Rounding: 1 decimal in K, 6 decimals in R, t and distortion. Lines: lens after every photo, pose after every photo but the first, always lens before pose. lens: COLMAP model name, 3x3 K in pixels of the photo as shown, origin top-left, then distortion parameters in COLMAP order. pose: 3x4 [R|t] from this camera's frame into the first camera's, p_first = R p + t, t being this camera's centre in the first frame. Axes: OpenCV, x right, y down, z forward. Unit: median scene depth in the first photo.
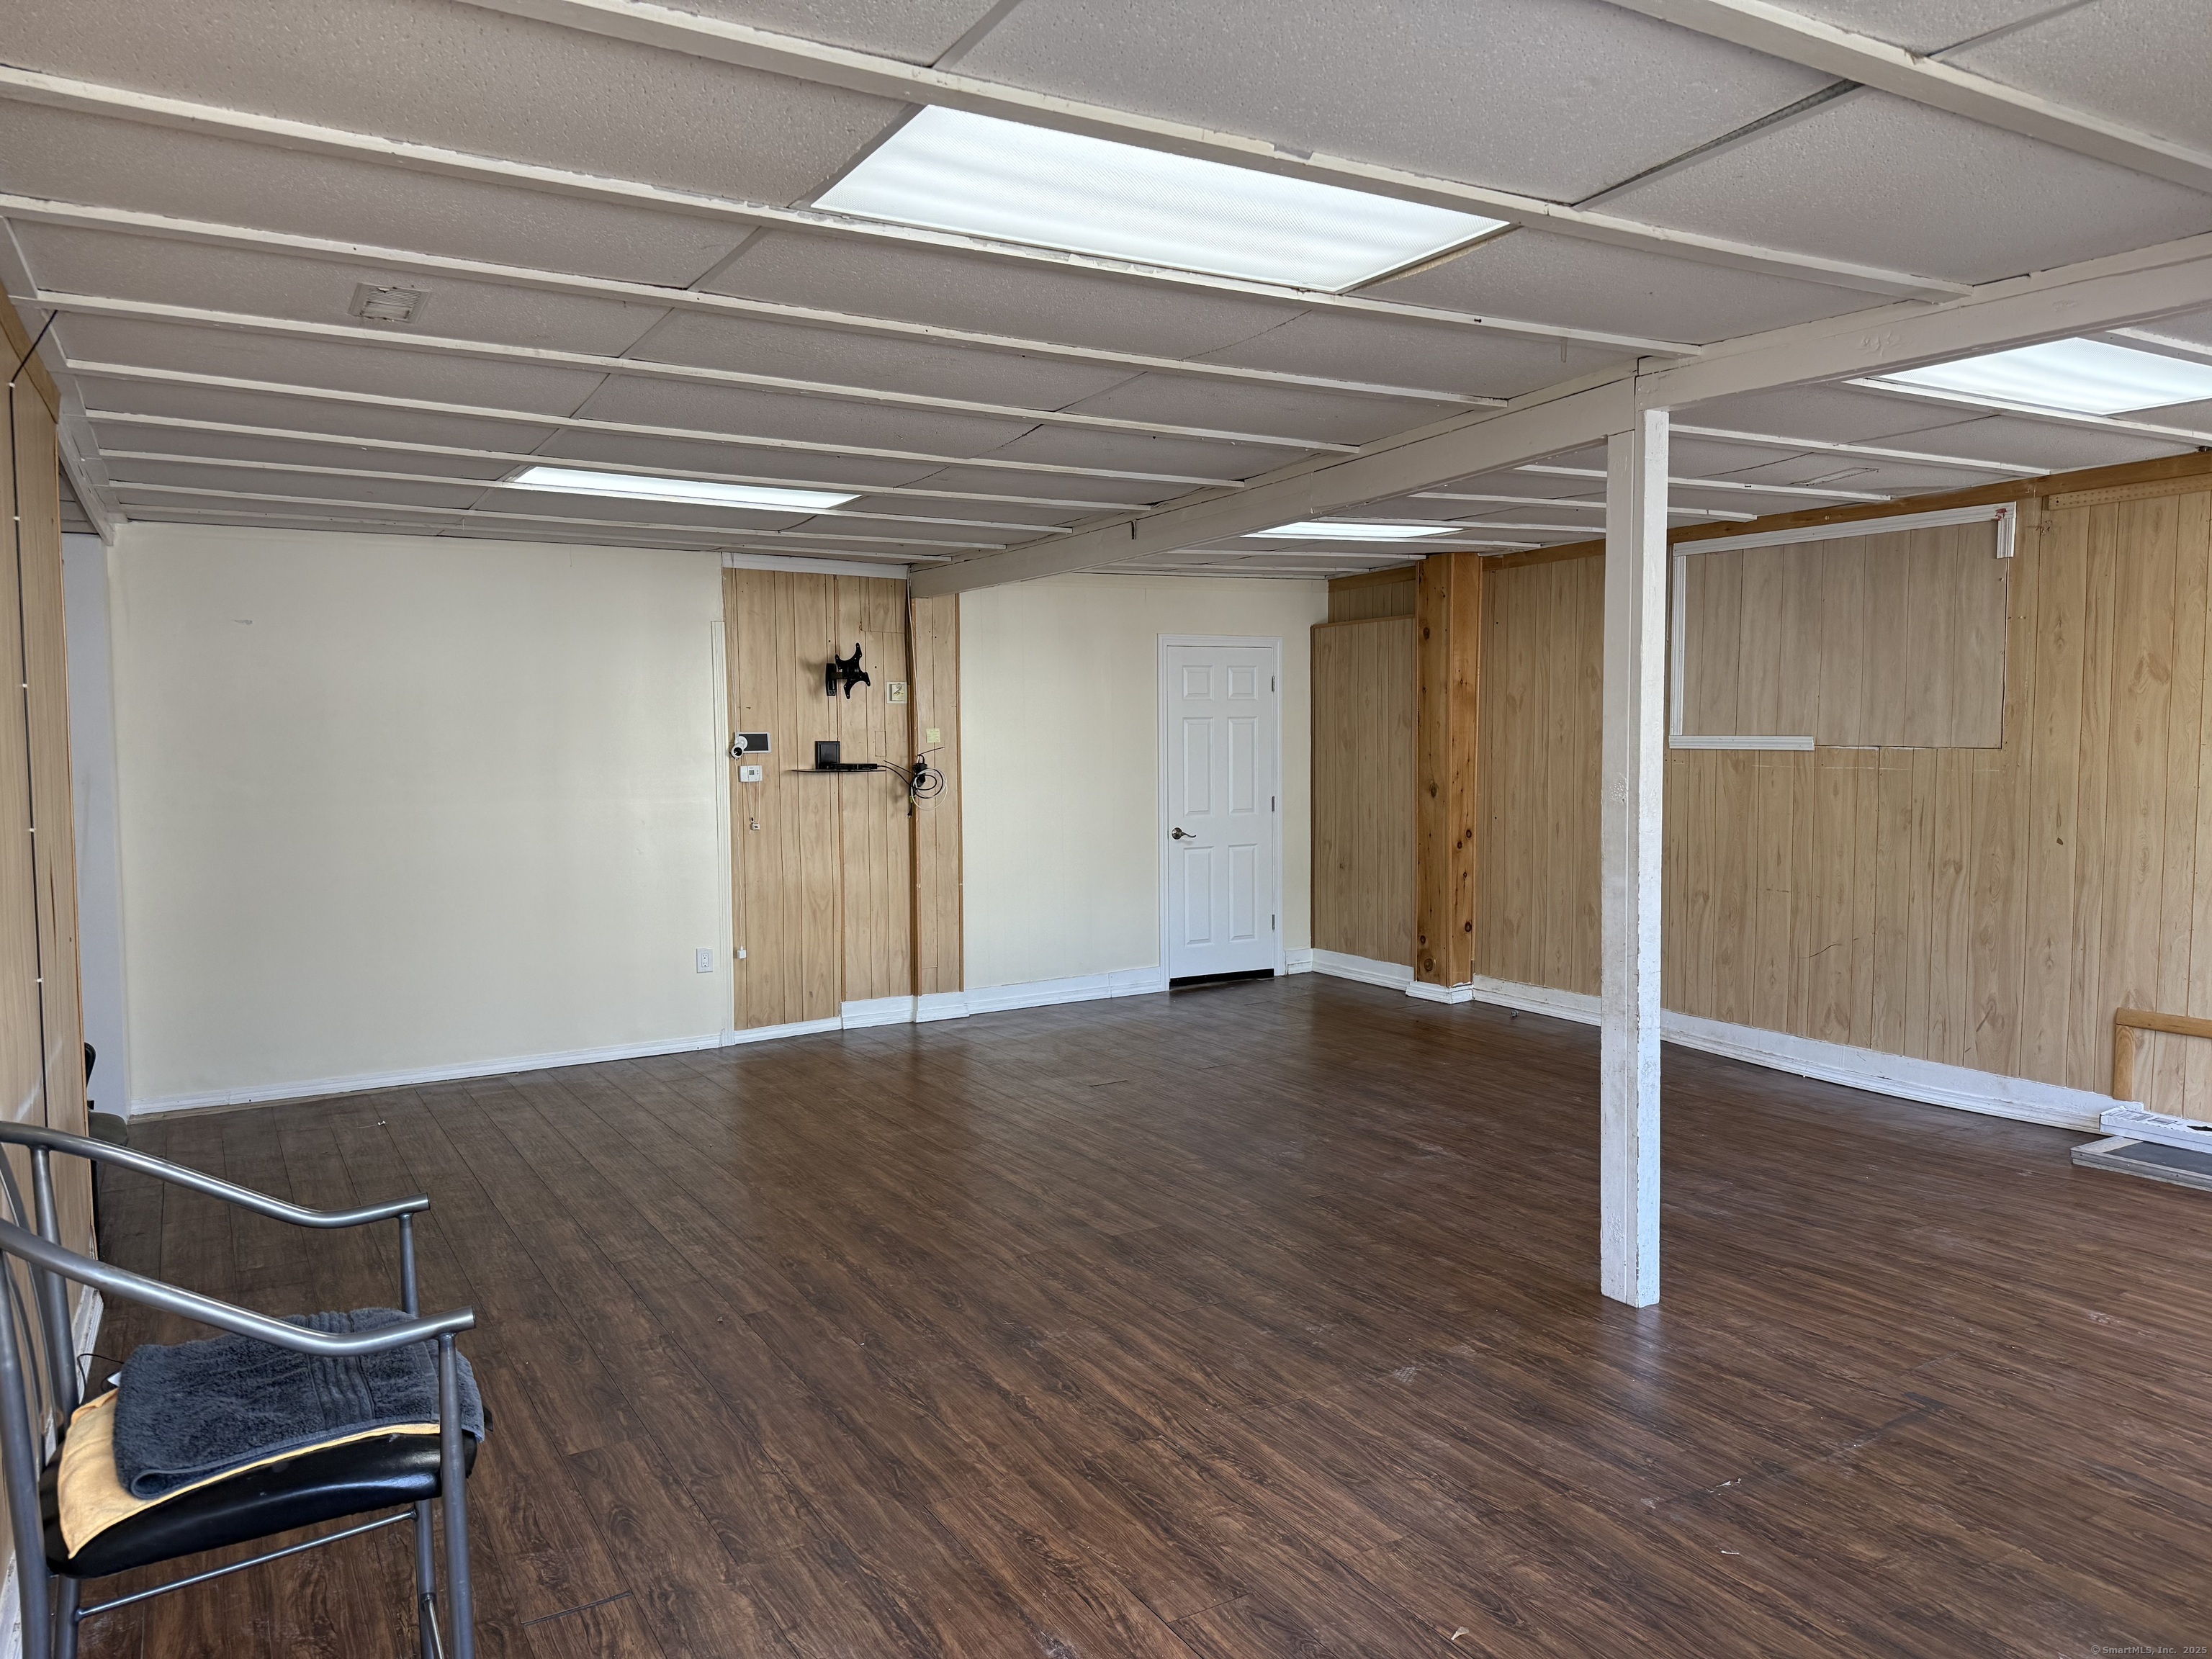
lens RADIAL K [[1549.9, 0, 1106.7], [0, 1549.9, 808.6], [0, 0, 1]] dist [0.020471, -0.029112]
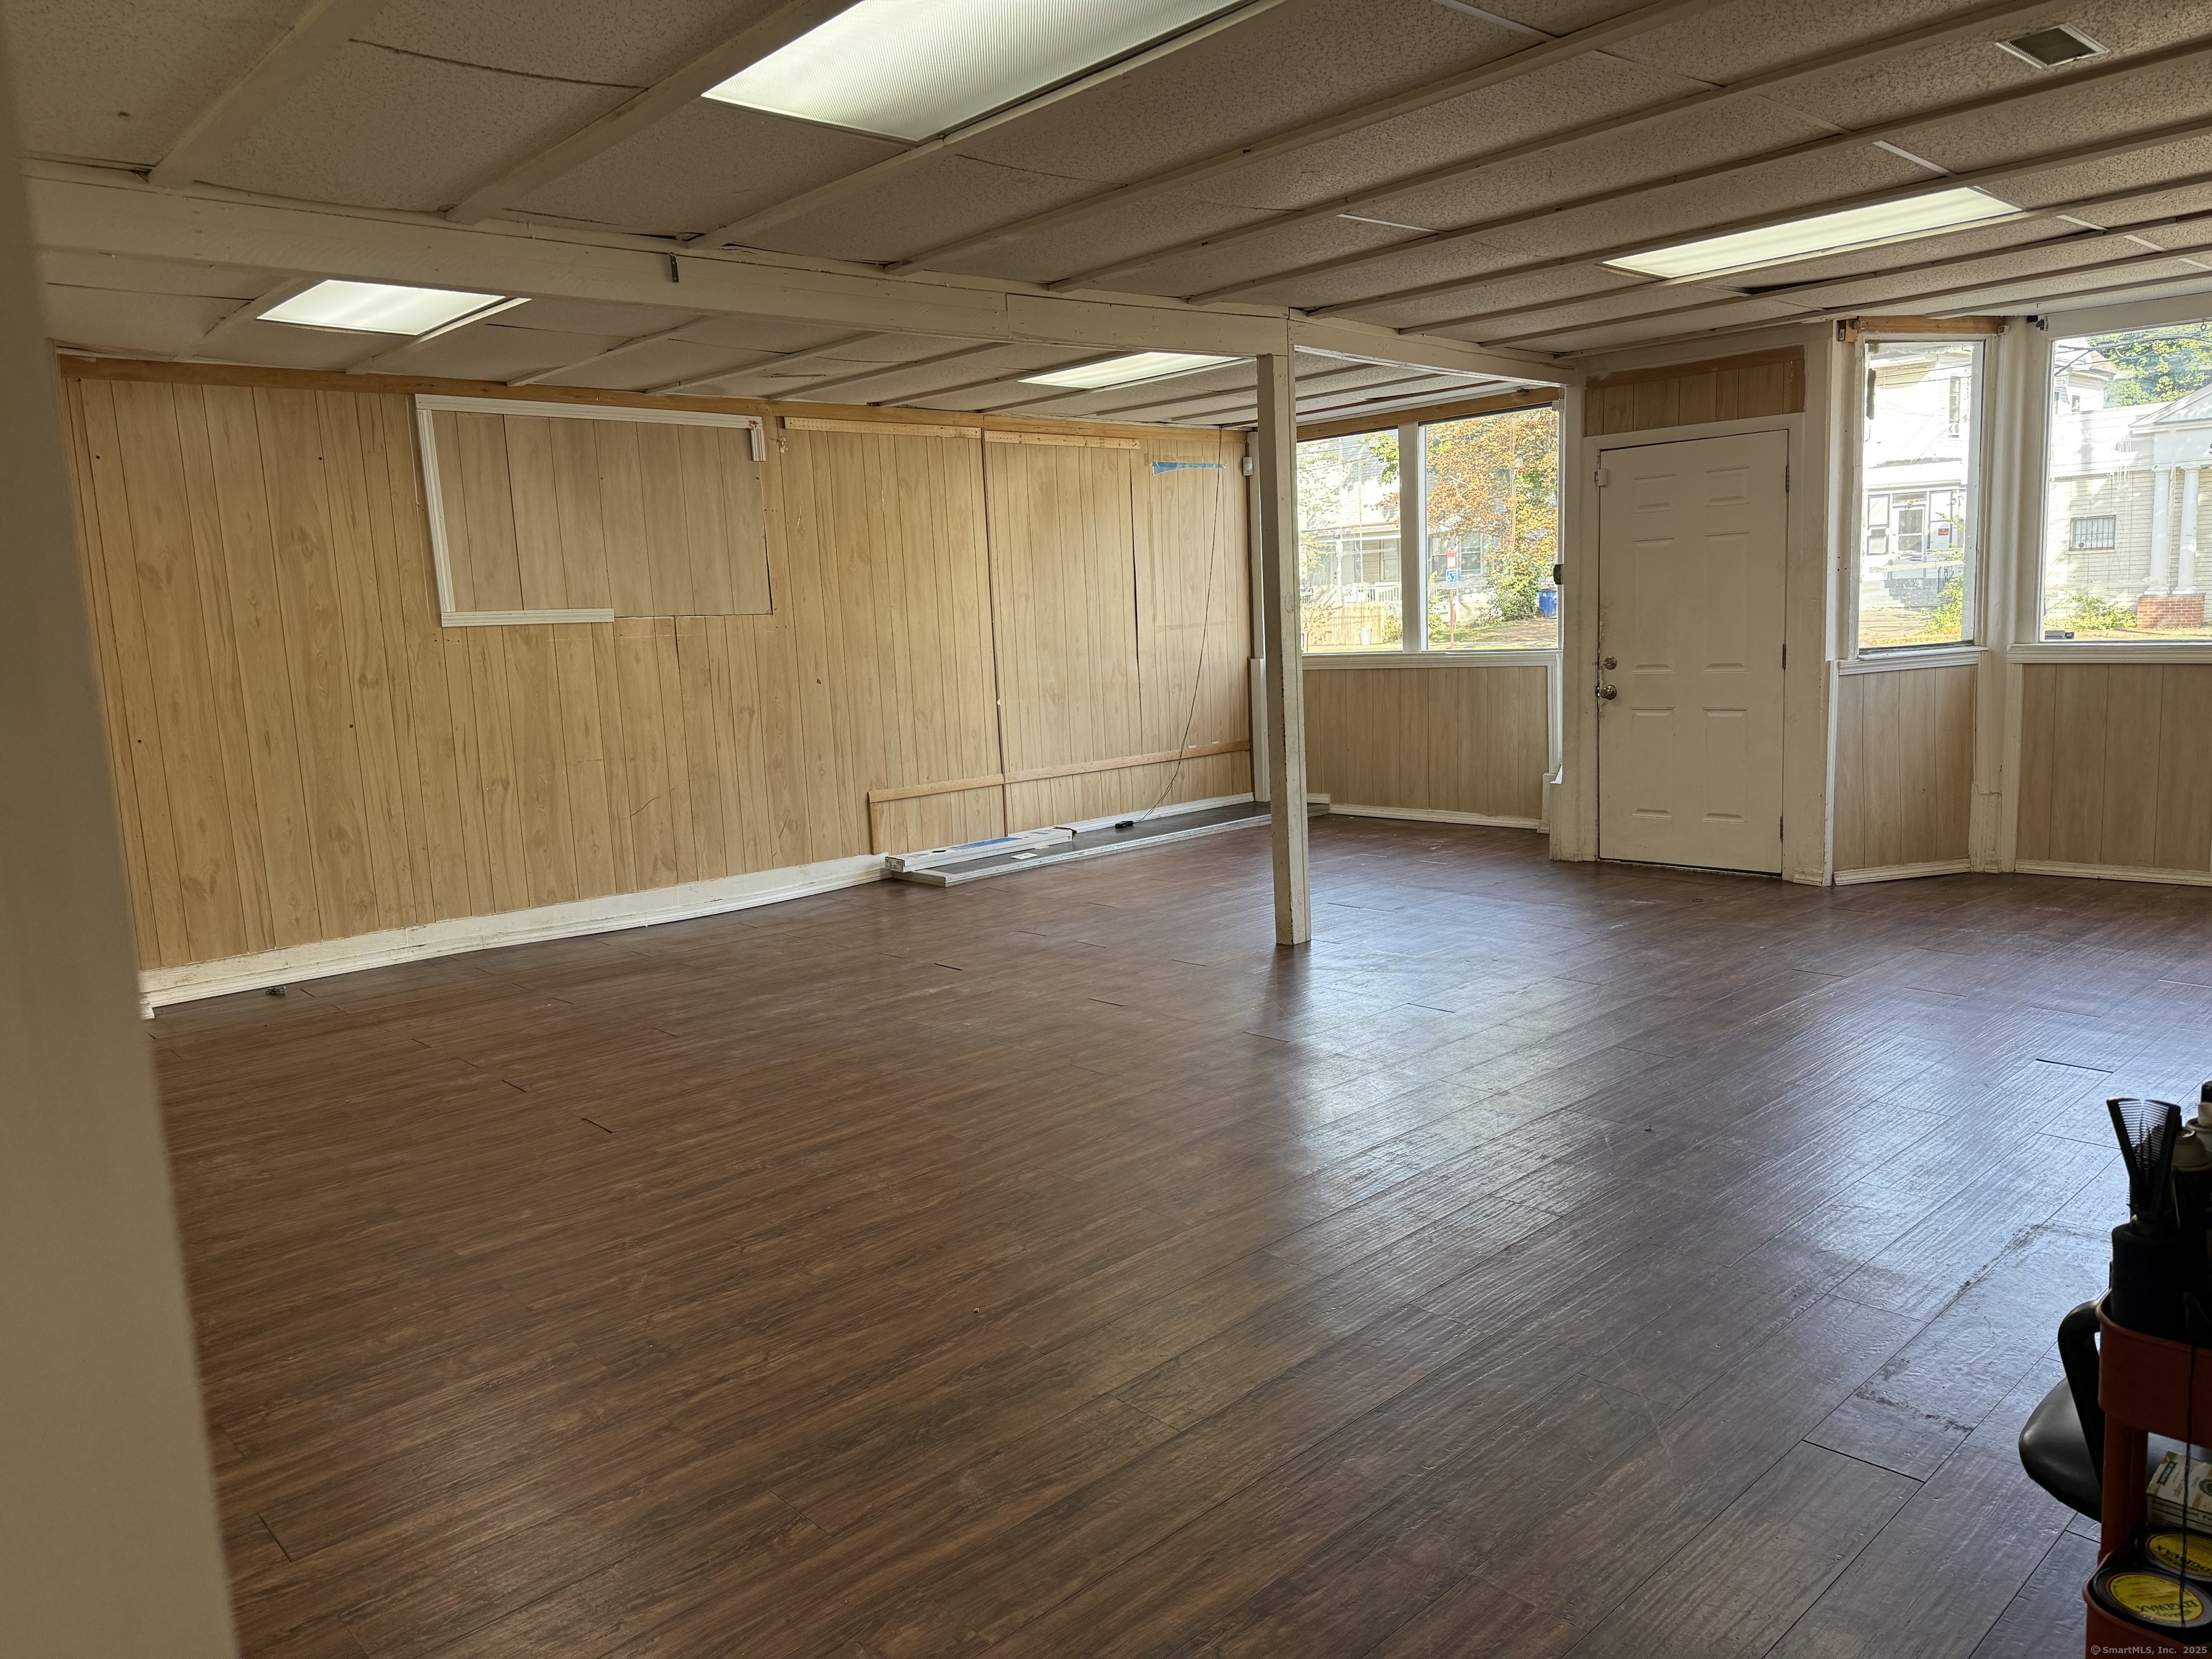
lens RADIAL K [[1549.9, 0, 1099.0], [0, 1549.9, 826.5], [0, 0, 1]] dist [0.020471, -0.029112]
pose [[-0.210651, -0.111669, 0.971162, -0.684120], [0.097538, 0.986096, 0.134543, -0.010467], [-0.972683, 0.123066, -0.196830, 0.941177]]
